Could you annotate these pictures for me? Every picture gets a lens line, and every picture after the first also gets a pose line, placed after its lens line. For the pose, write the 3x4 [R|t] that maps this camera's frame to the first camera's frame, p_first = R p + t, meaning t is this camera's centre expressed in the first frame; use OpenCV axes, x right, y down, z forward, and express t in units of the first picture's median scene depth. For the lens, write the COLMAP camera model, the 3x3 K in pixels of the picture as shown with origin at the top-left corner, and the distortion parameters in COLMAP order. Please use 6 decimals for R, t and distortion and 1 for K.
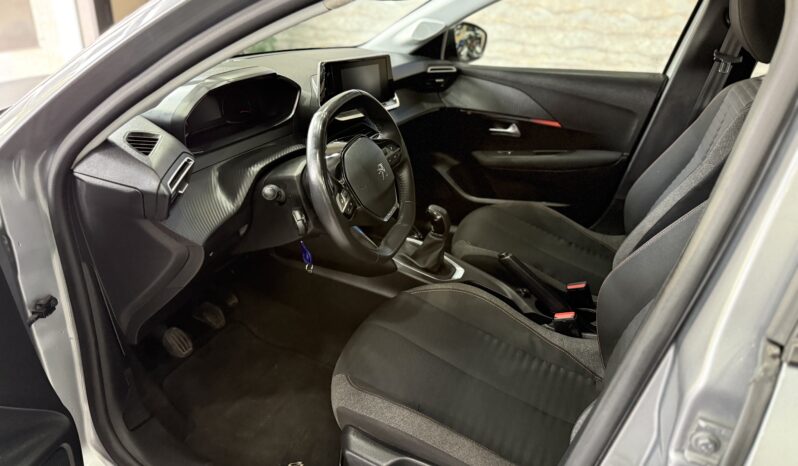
lens RADIAL K [[561.2, 0, 399.0], [0, 561.2, 233.0], [0, 0, 1]] dist [-0.000204, -0.003281]
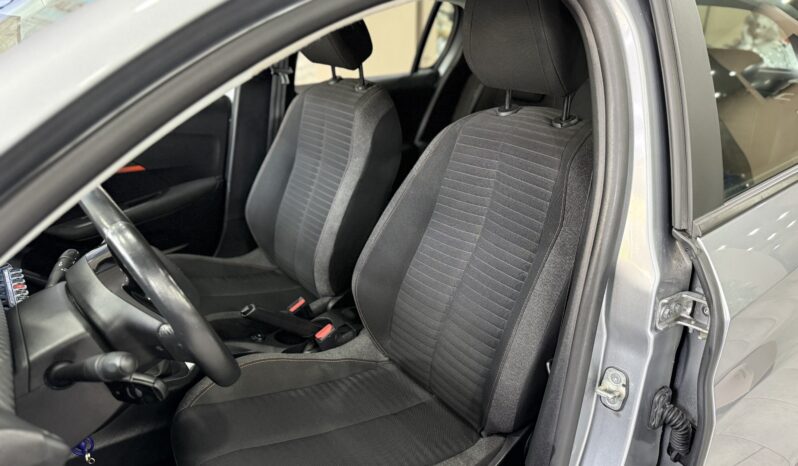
lens RADIAL K [[557.4, 0, 399.0], [0, 557.4, 233.0], [0, 0, 1]] dist [0.103022, -0.000338]
pose [[0.500205, -0.360278, 0.787398, -0.344736], [0.381231, 0.908088, 0.173319, -0.130877], [-0.777469, 0.213486, 0.591579, 0.219986]]
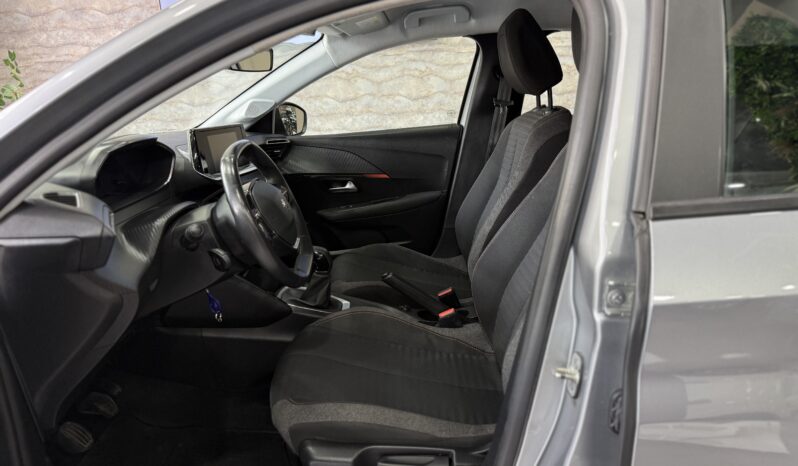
lens RADIAL K [[550.5, 0, 399.0], [0, 550.5, 233.0], [0, 0, 1]] dist [0.035488, -0.002950]
pose [[0.918784, -0.166812, 0.357783, -0.162767], [0.225140, 0.965907, -0.127815, 0.098727], [-0.324264, 0.197985, 0.925016, -0.060696]]
